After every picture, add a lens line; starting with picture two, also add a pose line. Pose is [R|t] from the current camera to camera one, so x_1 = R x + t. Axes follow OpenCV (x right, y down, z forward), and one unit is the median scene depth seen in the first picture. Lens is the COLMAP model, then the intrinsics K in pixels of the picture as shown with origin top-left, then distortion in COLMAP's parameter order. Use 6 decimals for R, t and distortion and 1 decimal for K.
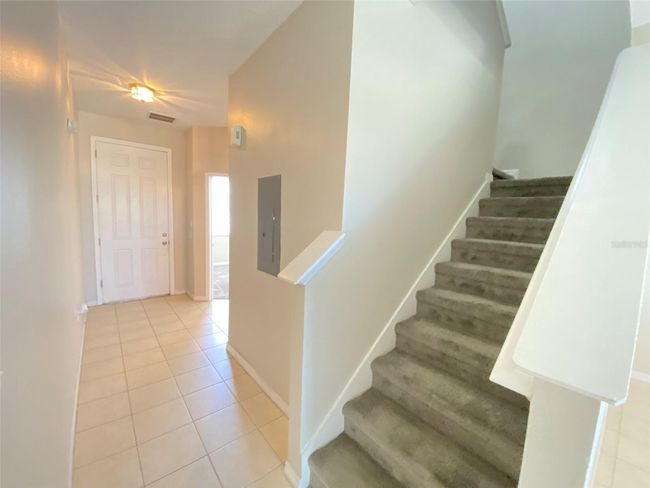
lens RADIAL K [[264.8, 0, 323.8], [0, 264.8, 243.0], [0, 0, 1]] dist [0.002282, -0.016299]
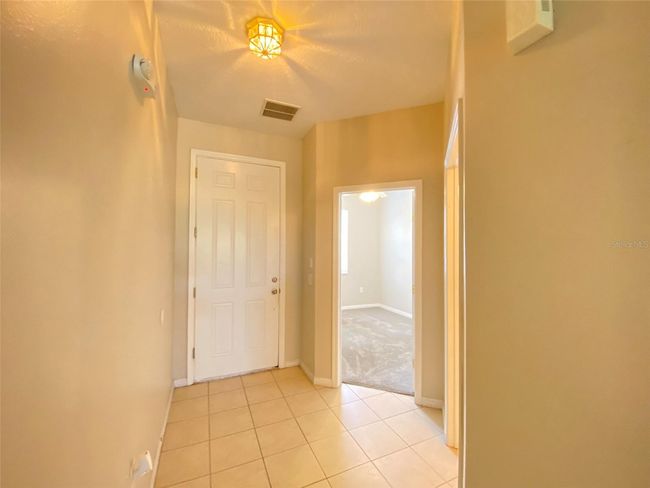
lens RADIAL K [[264.8, 0, 323.8], [0, 264.8, 243.0], [0, 0, 1]] dist [0.002282, -0.016299]
pose [[0.958843, -0.037512, -0.281448, -0.281317], [0.001137, 0.991734, -0.128308, -0.038925], [0.283935, 0.122707, 0.950960, 0.363104]]
